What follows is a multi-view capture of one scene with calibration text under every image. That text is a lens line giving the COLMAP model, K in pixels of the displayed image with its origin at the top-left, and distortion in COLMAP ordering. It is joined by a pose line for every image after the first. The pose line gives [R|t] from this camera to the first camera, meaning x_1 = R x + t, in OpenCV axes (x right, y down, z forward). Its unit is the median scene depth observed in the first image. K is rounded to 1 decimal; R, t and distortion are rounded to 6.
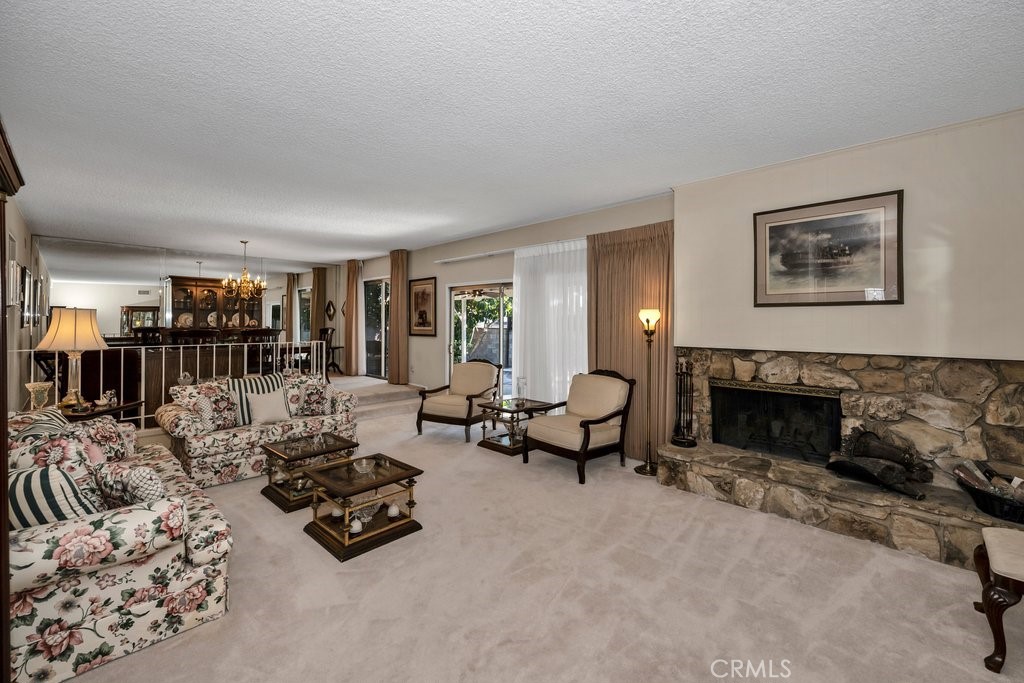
lens RADIAL K [[419.5, 0, 521.9], [0, 419.5, 322.7], [0, 0, 1]] dist [-0.002659, 0.000027]
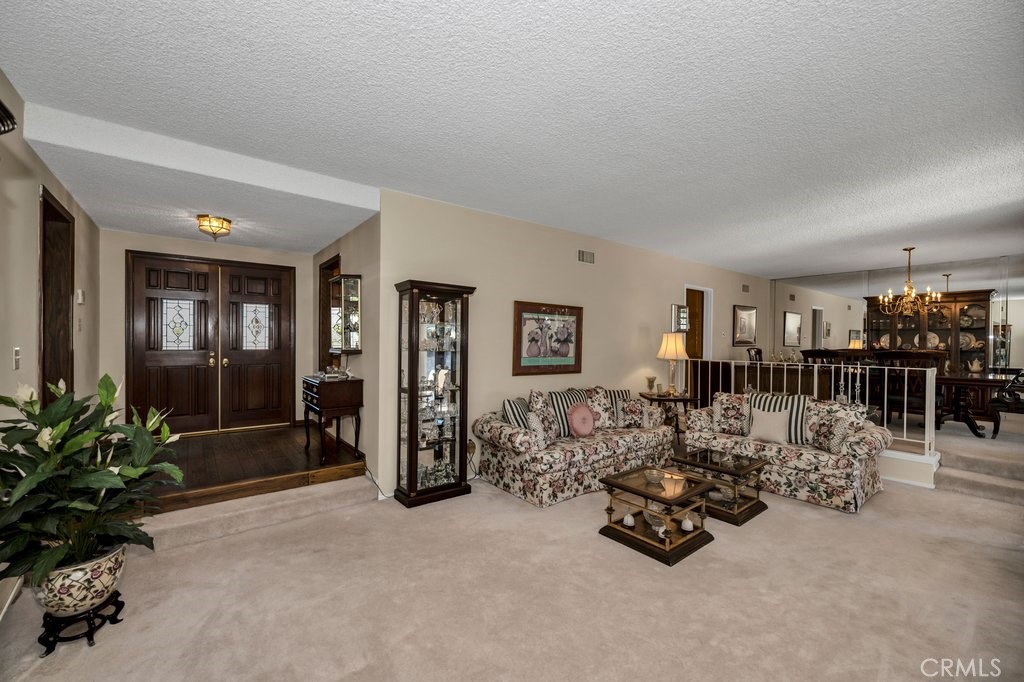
lens RADIAL K [[419.5, 0, 515.5], [0, 419.5, 343.4], [0, 0, 1]] dist [-0.002659, 0.000027]
pose [[-0.149680, 0.004246, -0.988725, 0.486218], [-0.006961, 0.999961, 0.005348, 0.001422], [0.988710, 0.007683, -0.149644, 0.543189]]
